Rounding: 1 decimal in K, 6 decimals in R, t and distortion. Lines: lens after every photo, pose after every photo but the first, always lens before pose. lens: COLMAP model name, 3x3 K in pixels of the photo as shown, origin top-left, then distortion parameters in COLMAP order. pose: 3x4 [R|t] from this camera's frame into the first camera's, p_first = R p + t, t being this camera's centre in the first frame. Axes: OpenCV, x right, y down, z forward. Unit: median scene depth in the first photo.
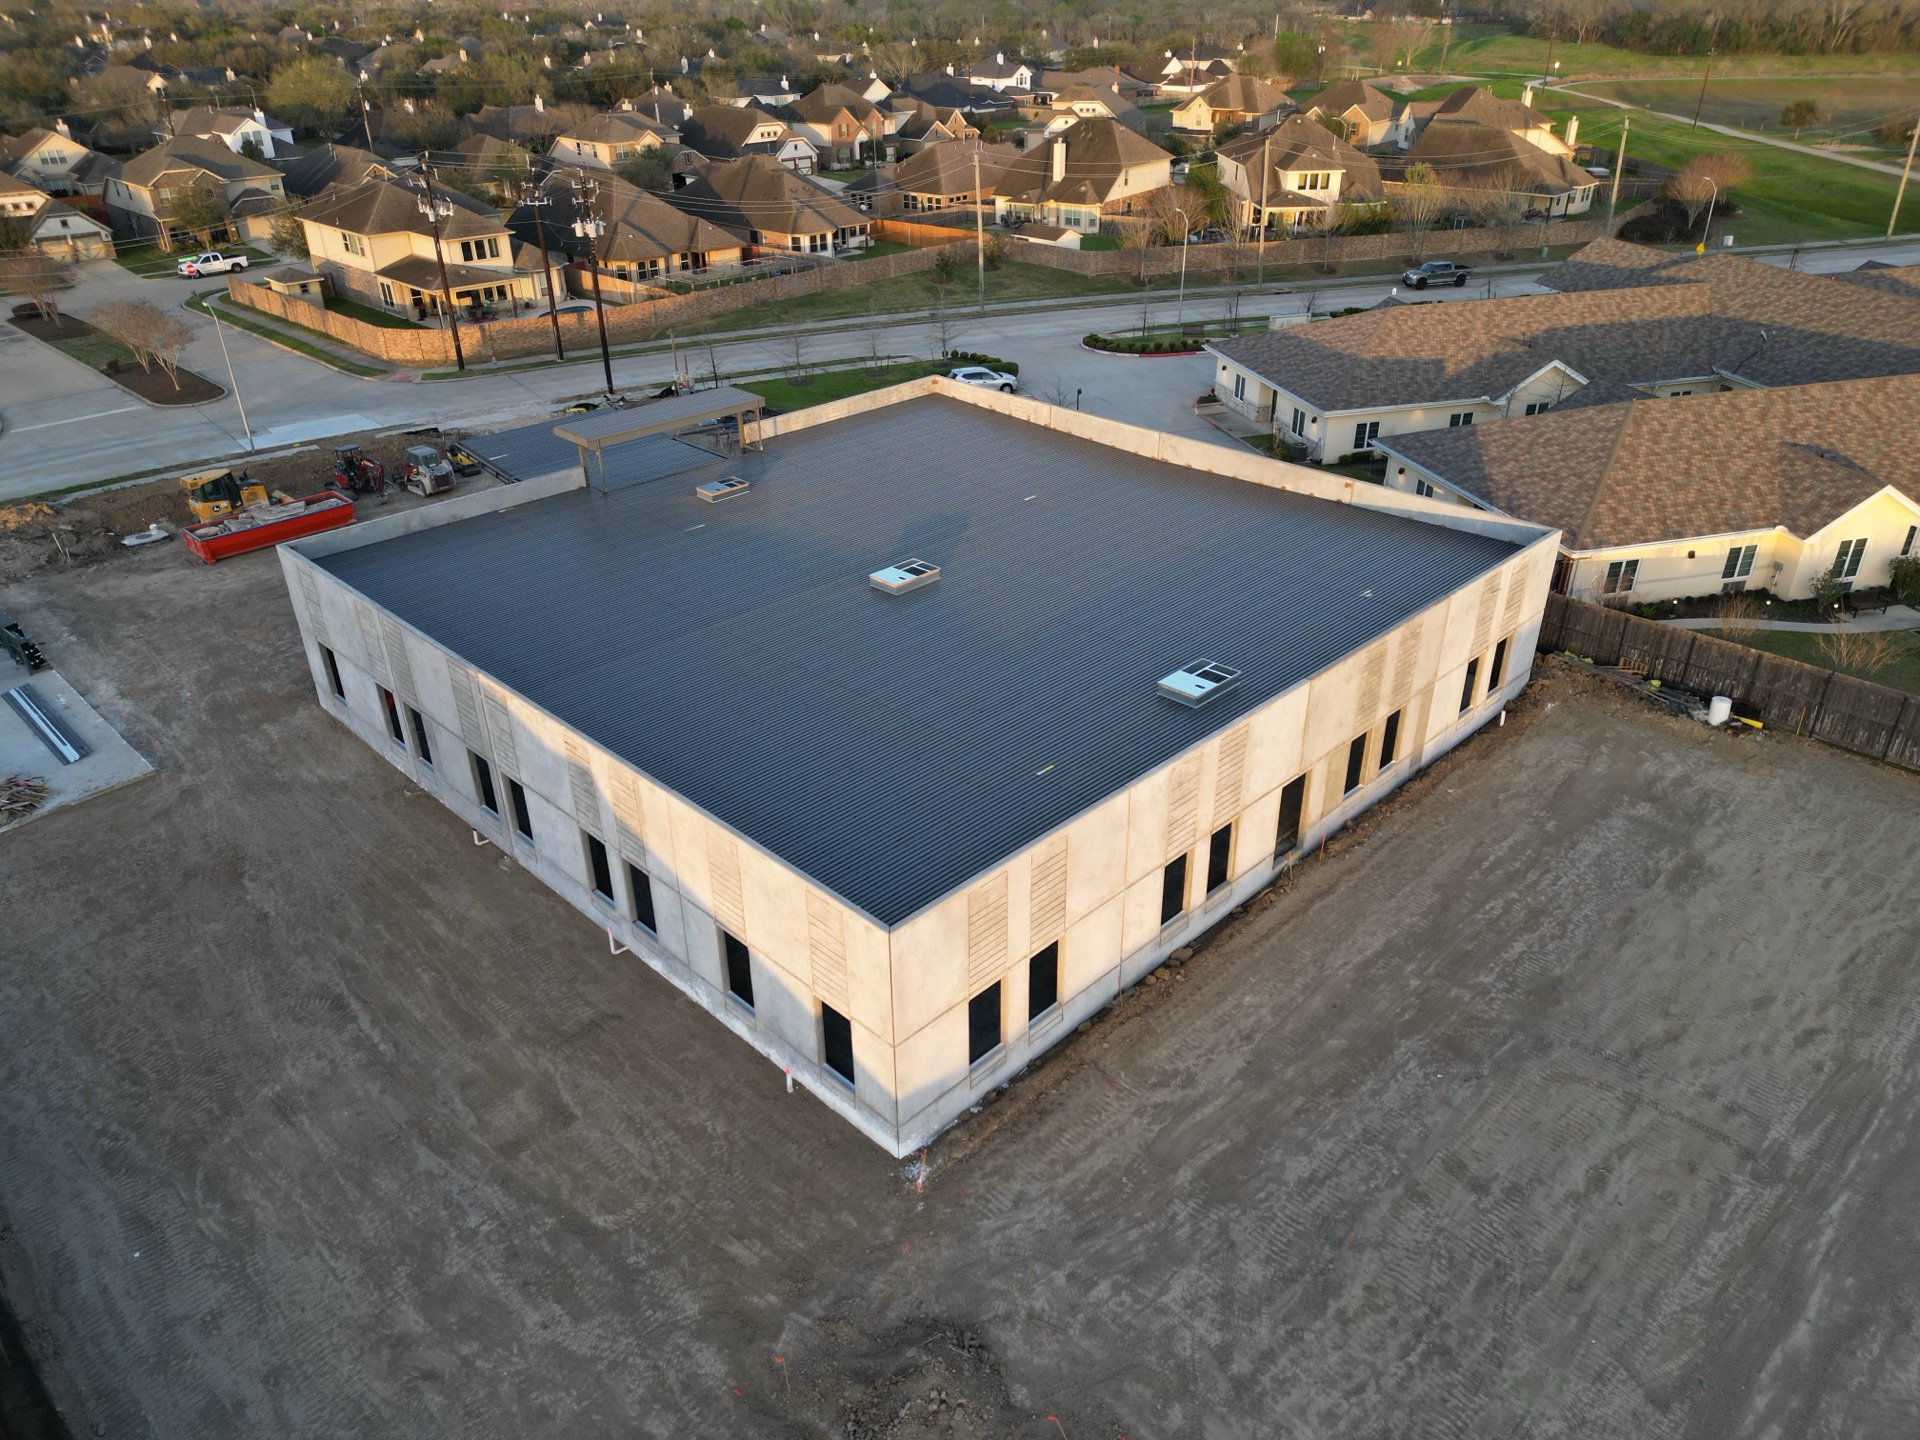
lens RADIAL K [[1341.7, 0, 966.5], [0, 1341.7, 717.1], [0, 0, 1]] dist [0.080942, -0.082158]
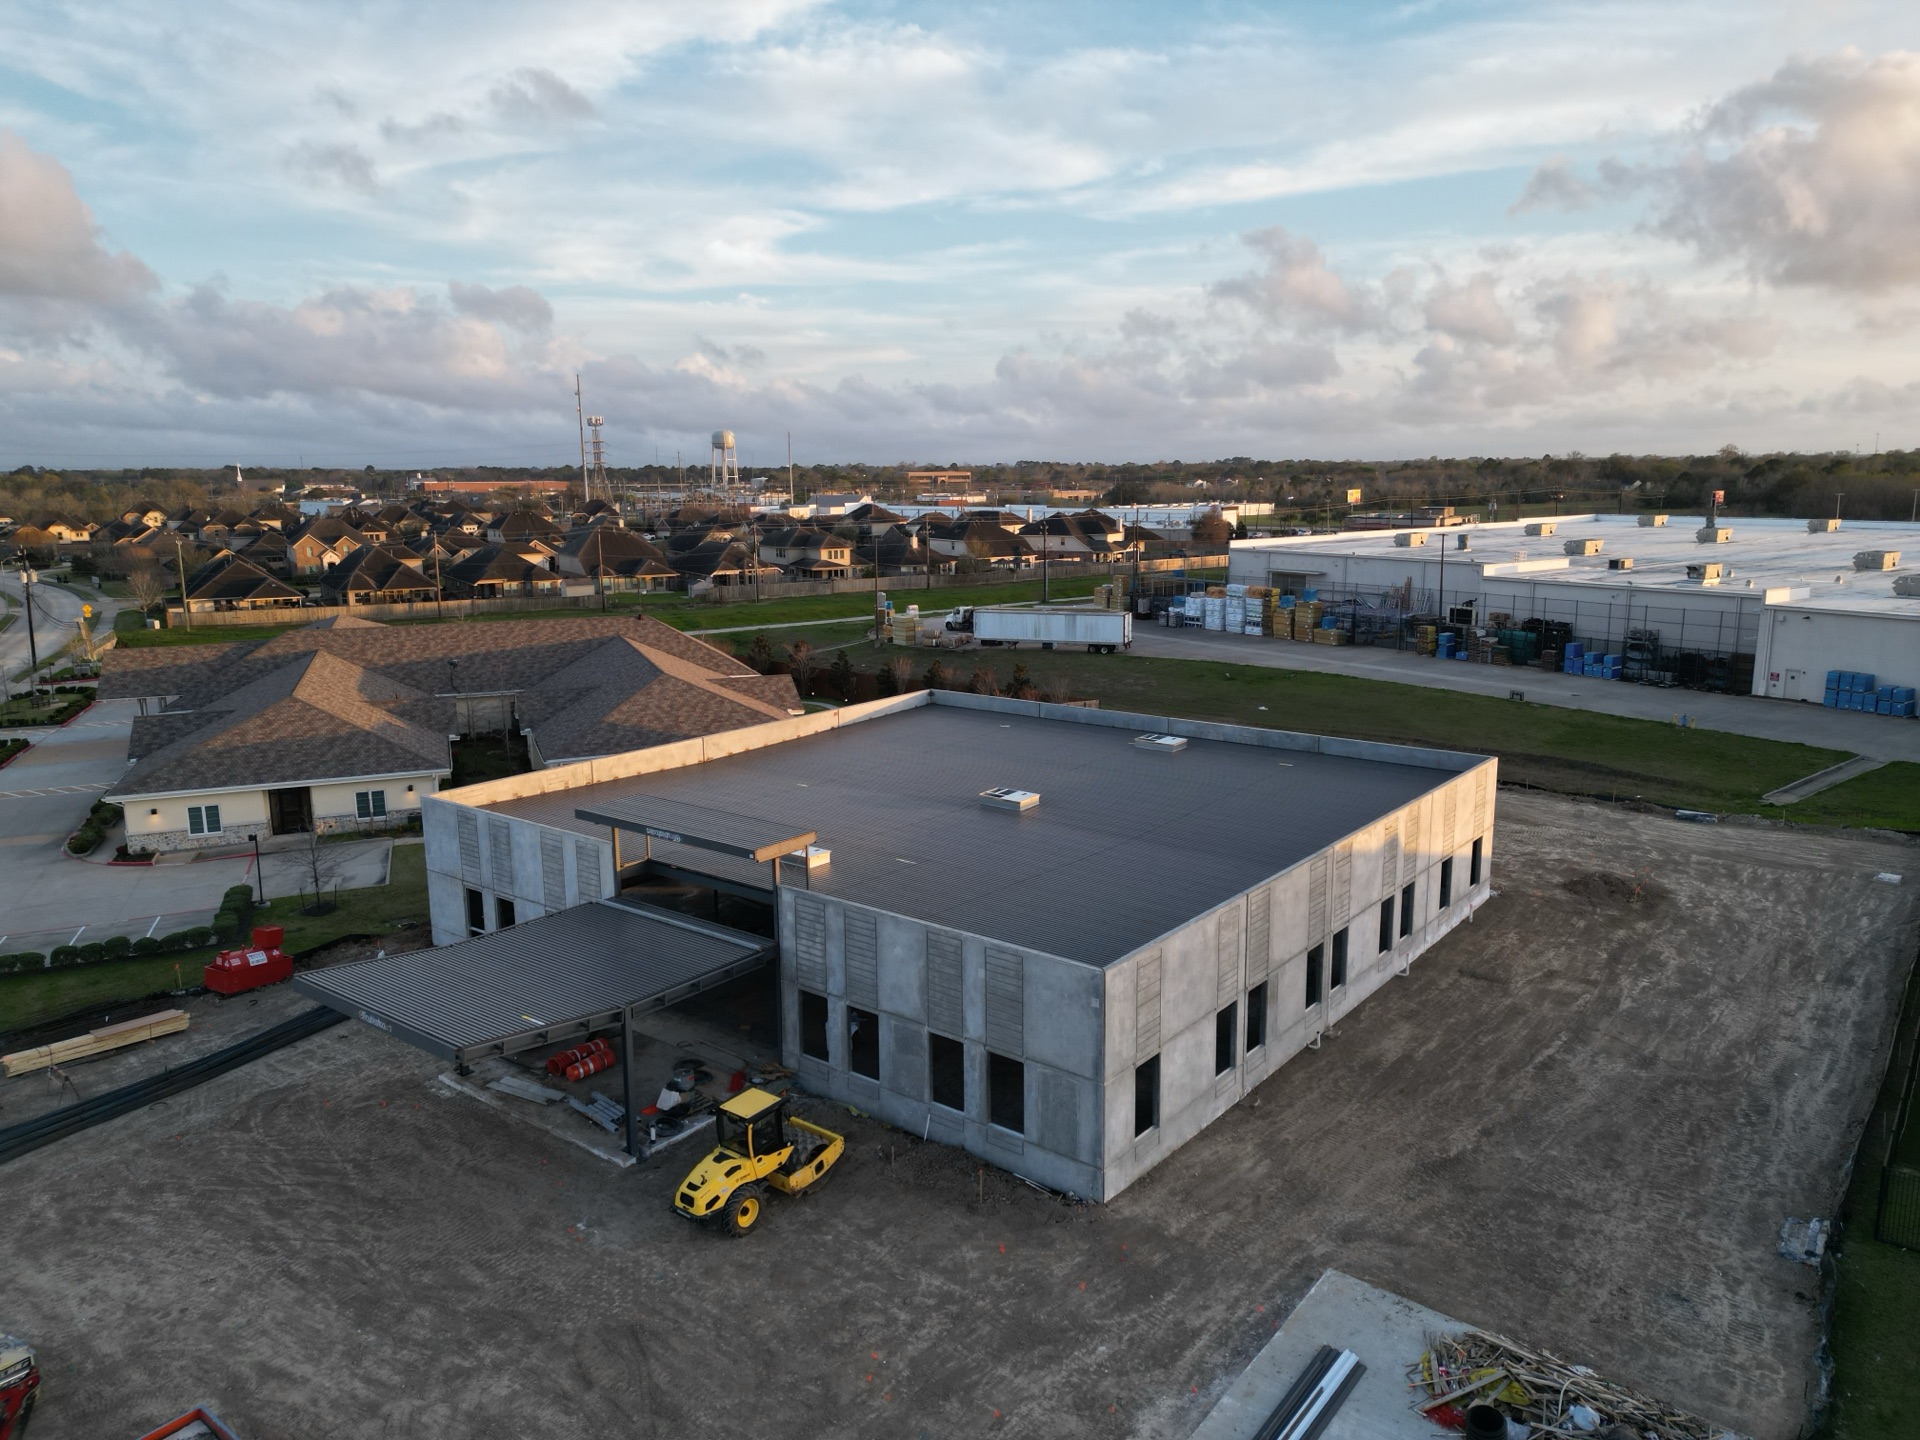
lens RADIAL K [[1341.7, 0, 966.5], [0, 1341.7, 717.1], [0, 0, 1]] dist [0.080942, -0.082158]
pose [[-0.116973, -0.172464, 0.978046, -0.704633], [0.486701, 0.848487, 0.207827, -0.255753], [-0.865702, 0.500326, -0.015311, 0.600477]]
